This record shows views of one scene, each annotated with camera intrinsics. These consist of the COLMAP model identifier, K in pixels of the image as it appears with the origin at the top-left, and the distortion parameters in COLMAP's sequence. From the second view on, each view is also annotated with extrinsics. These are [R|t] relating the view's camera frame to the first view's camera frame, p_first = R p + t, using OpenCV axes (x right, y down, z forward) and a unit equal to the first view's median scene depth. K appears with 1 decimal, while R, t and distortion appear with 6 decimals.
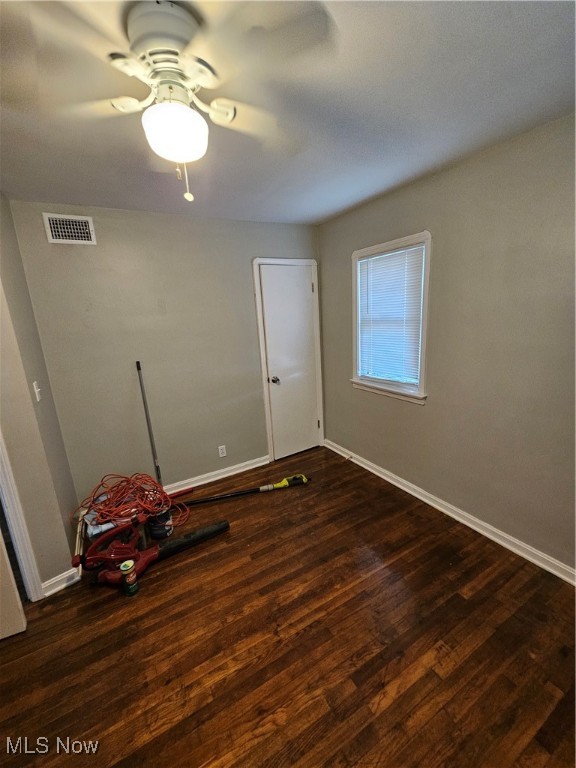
lens RADIAL K [[315.7, 0, 290.7], [0, 315.7, 387.5], [0, 0, 1]] dist [0.000448, -0.000942]
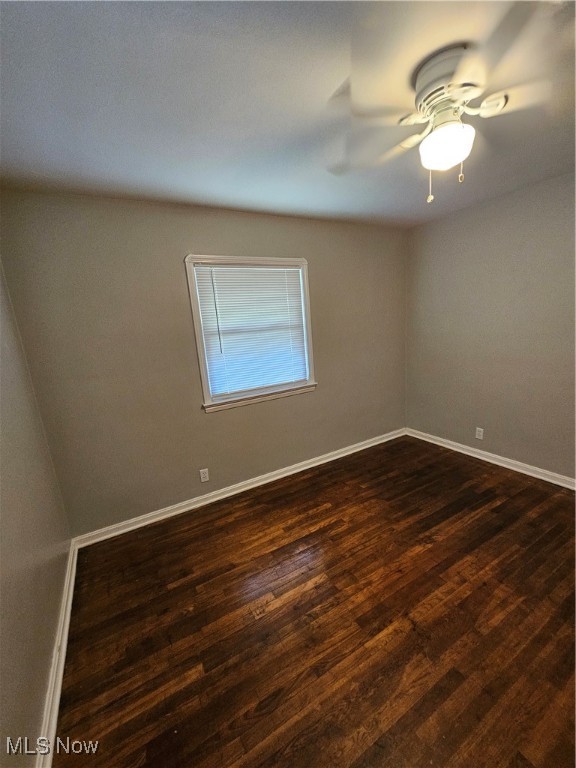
lens RADIAL K [[315.7, 0, 290.7], [0, 315.7, 387.5], [0, 0, 1]] dist [0.000448, -0.000942]
pose [[-0.990952, 0.131903, 0.024803, 0.222676], [0.130014, 0.897527, 0.421356, -0.368849], [0.033317, 0.420769, -0.906556, 1.648663]]
